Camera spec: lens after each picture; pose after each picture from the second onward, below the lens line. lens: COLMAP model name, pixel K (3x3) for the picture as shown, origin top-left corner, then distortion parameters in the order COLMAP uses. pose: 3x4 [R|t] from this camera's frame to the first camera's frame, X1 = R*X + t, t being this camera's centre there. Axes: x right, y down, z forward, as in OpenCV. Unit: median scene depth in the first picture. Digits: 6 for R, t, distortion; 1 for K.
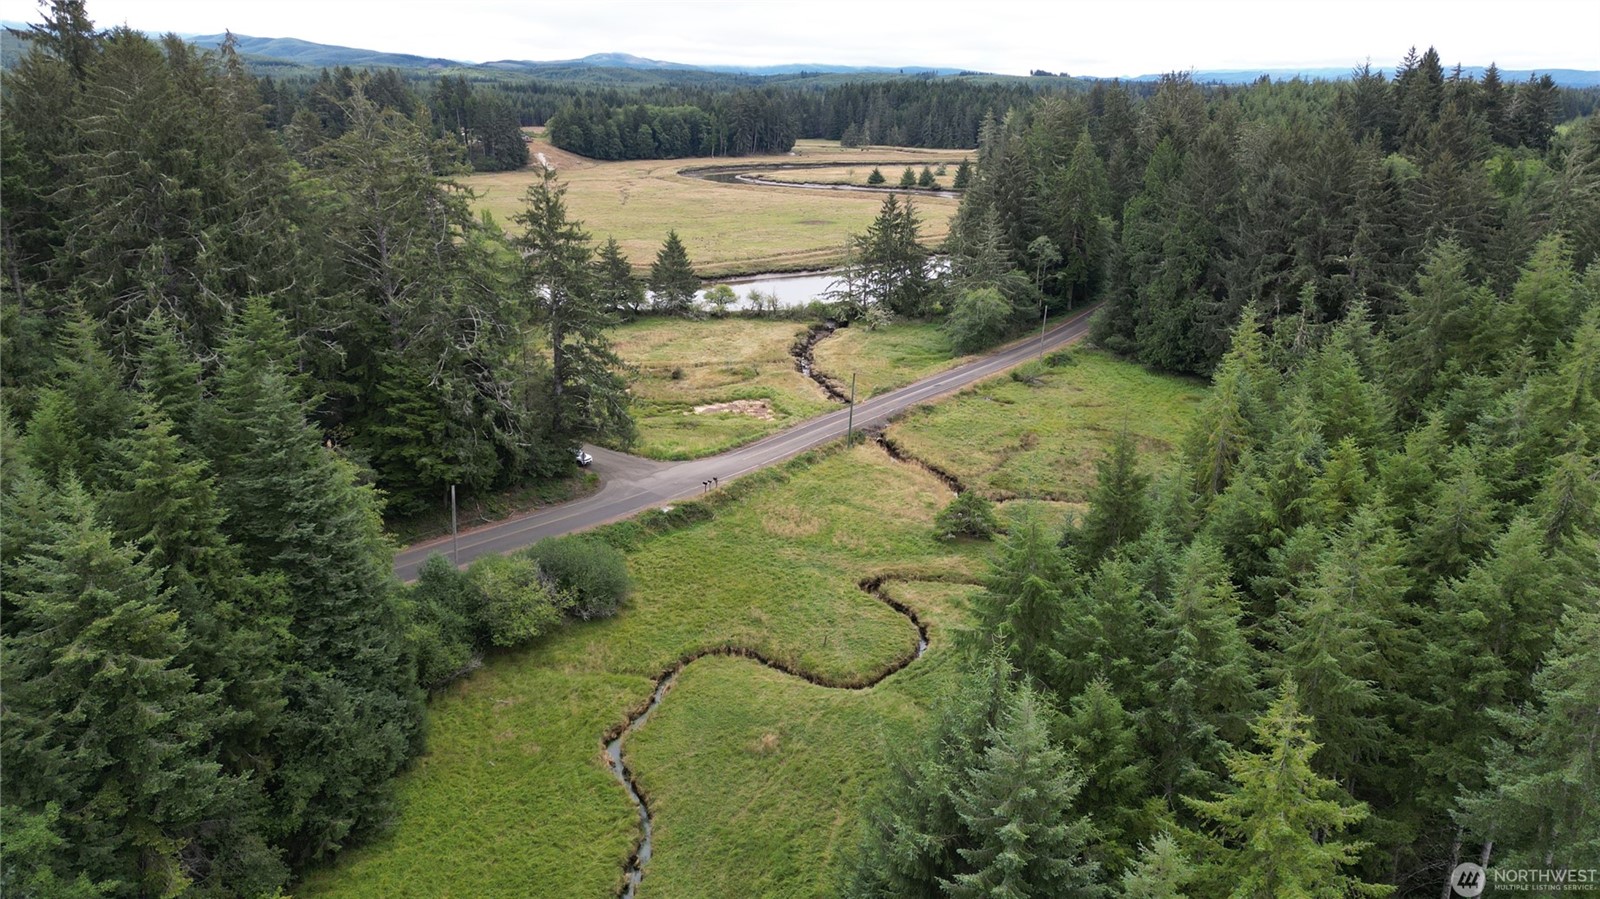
lens RADIAL K [[1112.3, 0, 787.1], [0, 1112.3, 457.1], [0, 0, 1]] dist [0.080936, -0.077859]
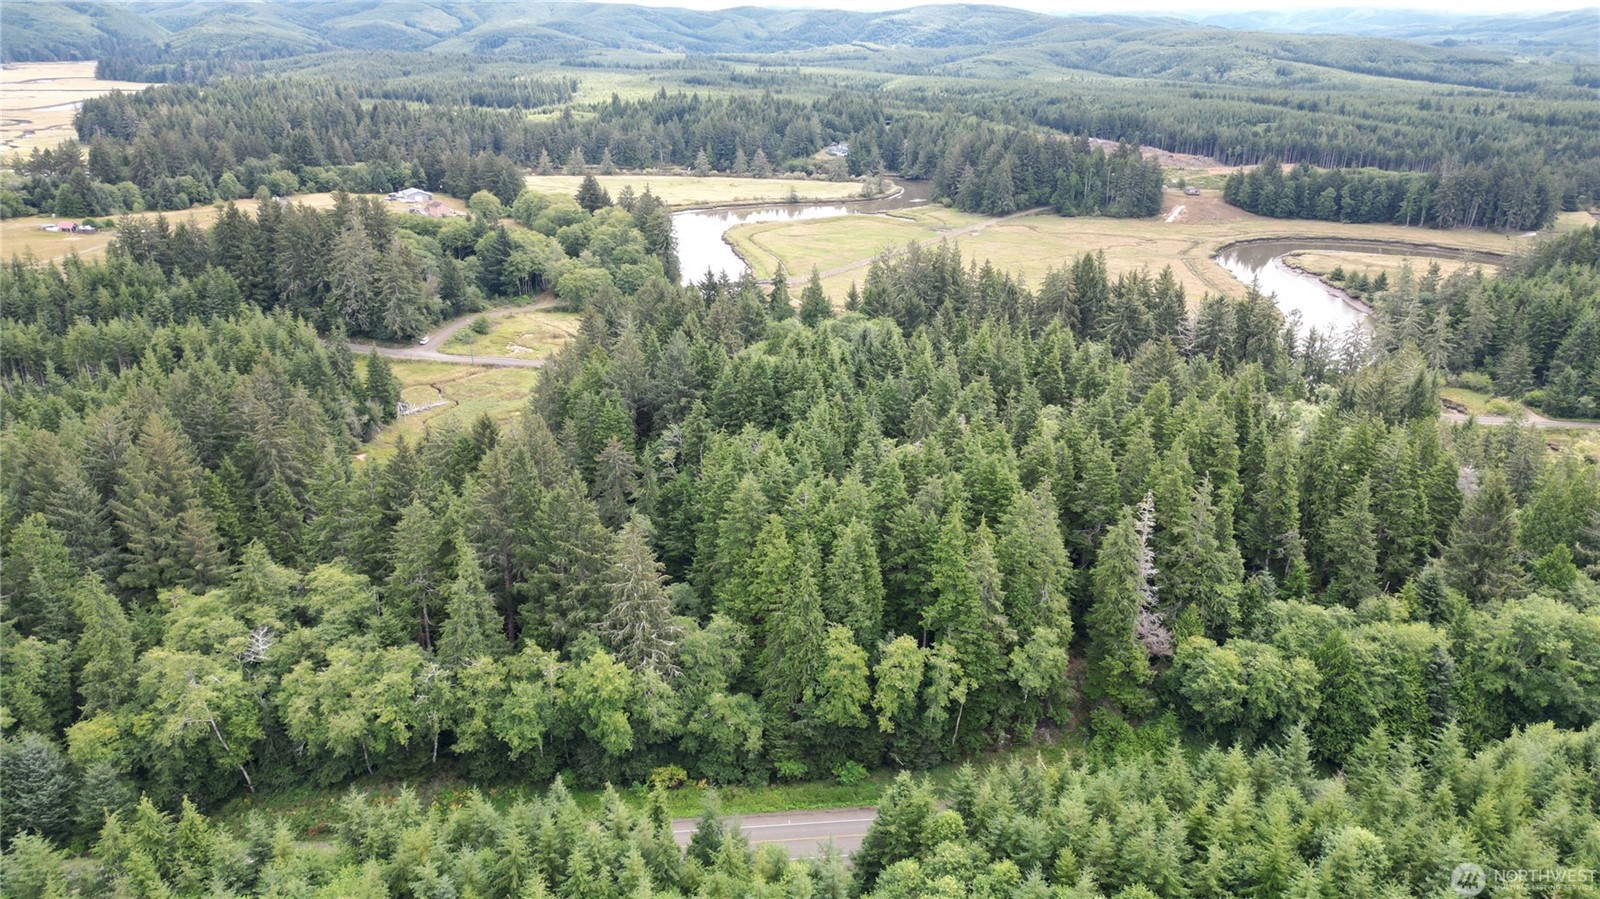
lens RADIAL K [[1112.3, 0, 796.6], [0, 1112.3, 449.3], [0, 0, 1]] dist [0.080936, -0.077859]
pose [[0.498668, 0.305983, -0.810990, 1.323166], [-0.291080, 0.940402, 0.175828, -0.256205], [0.816457, 0.148383, 0.558014, 0.093543]]
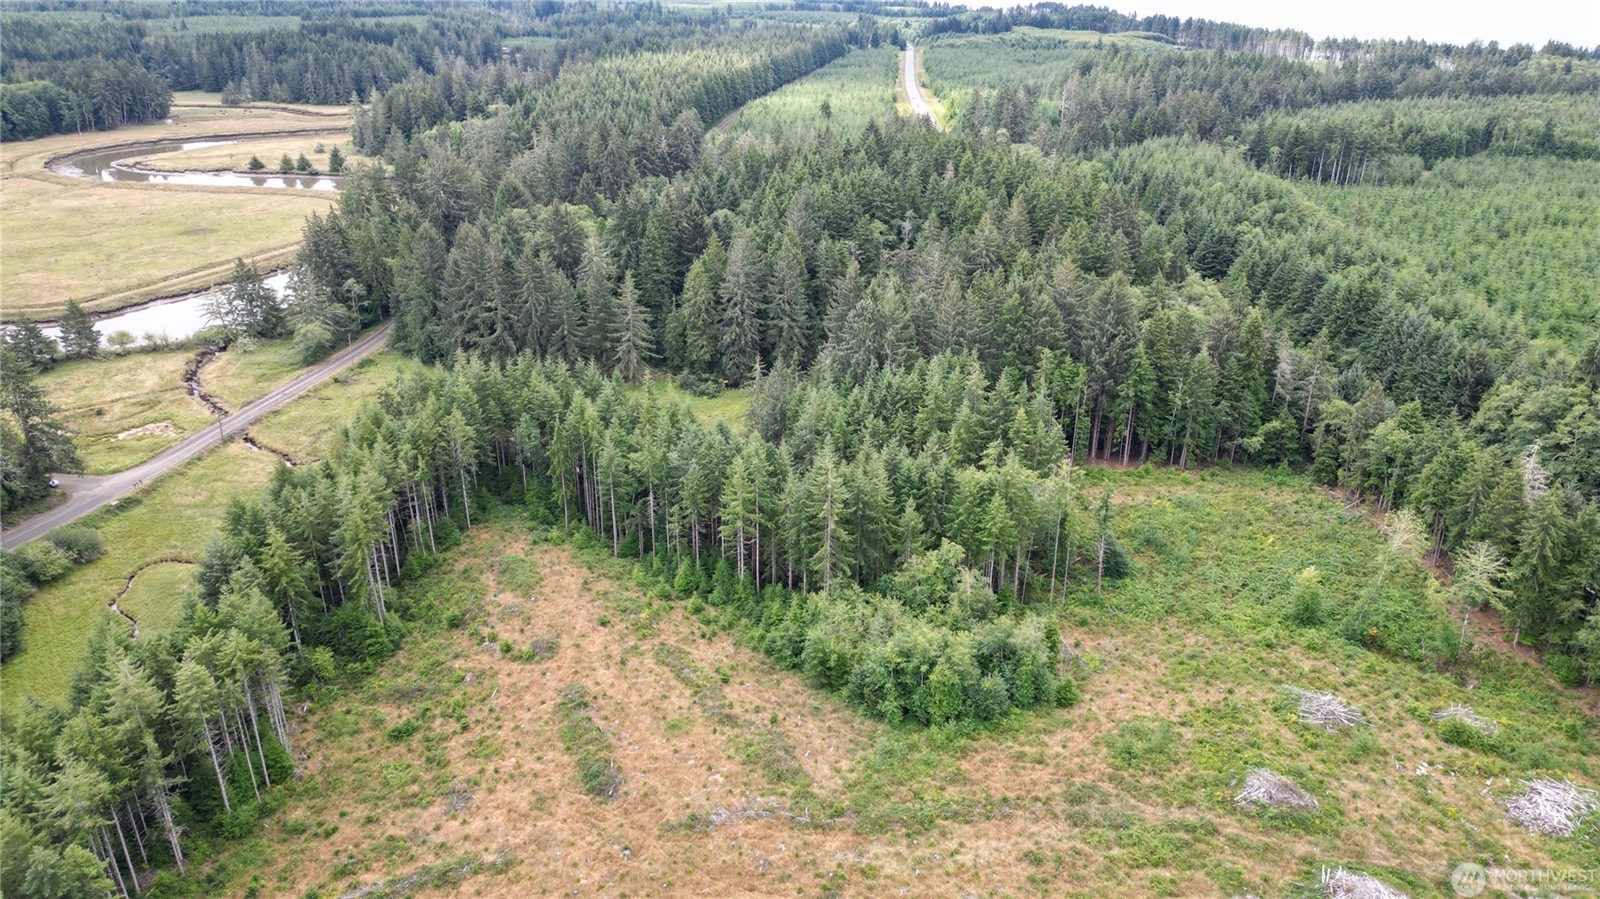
lens RADIAL K [[1112.3, 0, 805.5], [0, 1112.3, 453.8], [0, 0, 1]] dist [0.080936, -0.077859]
pose [[0.884929, -0.185572, 0.427157, 0.053002], [0.145594, 0.981447, 0.124754, -0.044536], [-0.442383, -0.048207, 0.895530, -0.530921]]
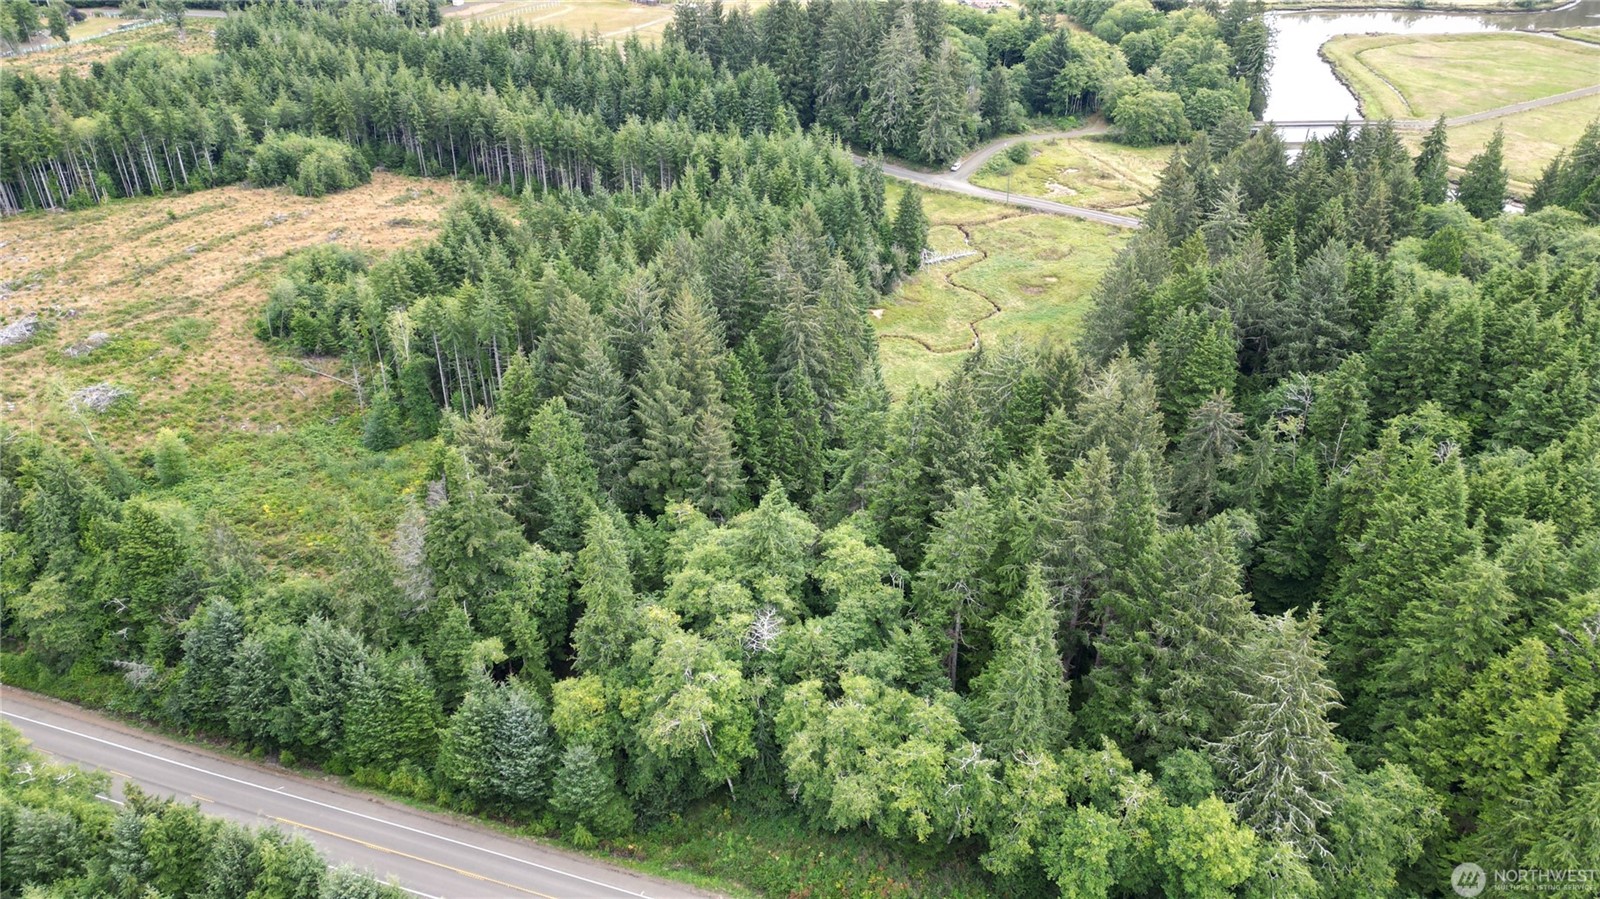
lens RADIAL K [[1112.3, 0, 793.6], [0, 1112.3, 448.7], [0, 0, 1]] dist [0.080936, -0.077859]
pose [[0.082624, 0.512860, -0.854487, 1.111140], [-0.330386, 0.823026, 0.462031, -0.256803], [0.940222, 0.244136, 0.237444, 0.091242]]
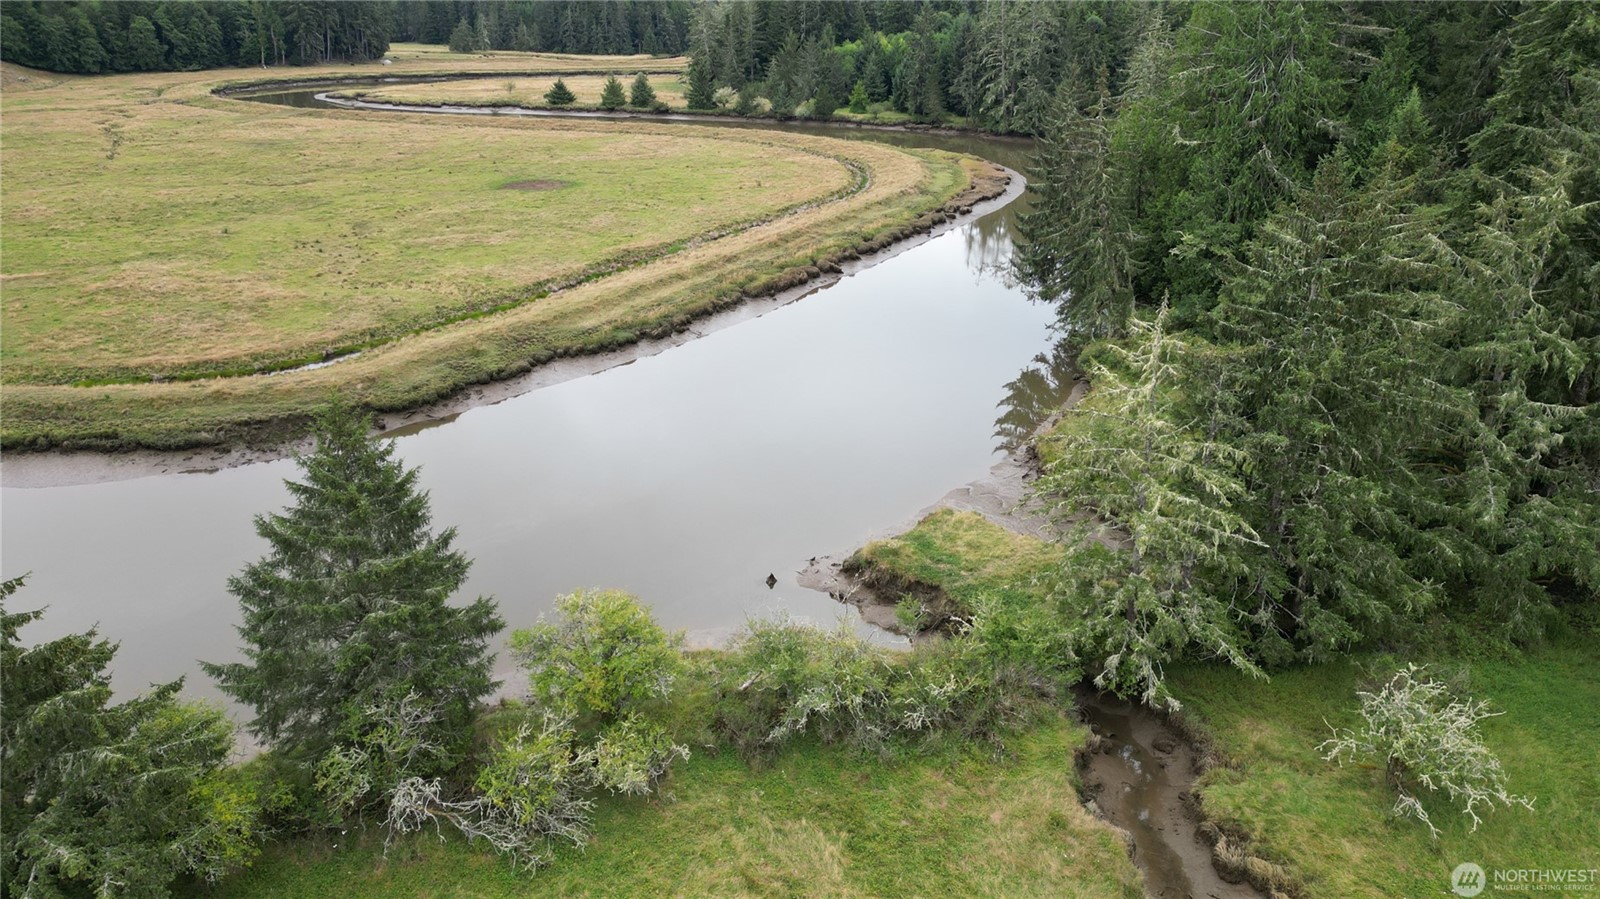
lens RADIAL K [[1112.3, 0, 798.2], [0, 1112.3, 441.8], [0, 0, 1]] dist [0.080936, -0.077859]
pose [[0.930677, -0.130799, 0.341662, -0.075134], [0.110846, 0.990821, 0.077375, -0.159829], [-0.348646, -0.034139, 0.936632, 0.625001]]
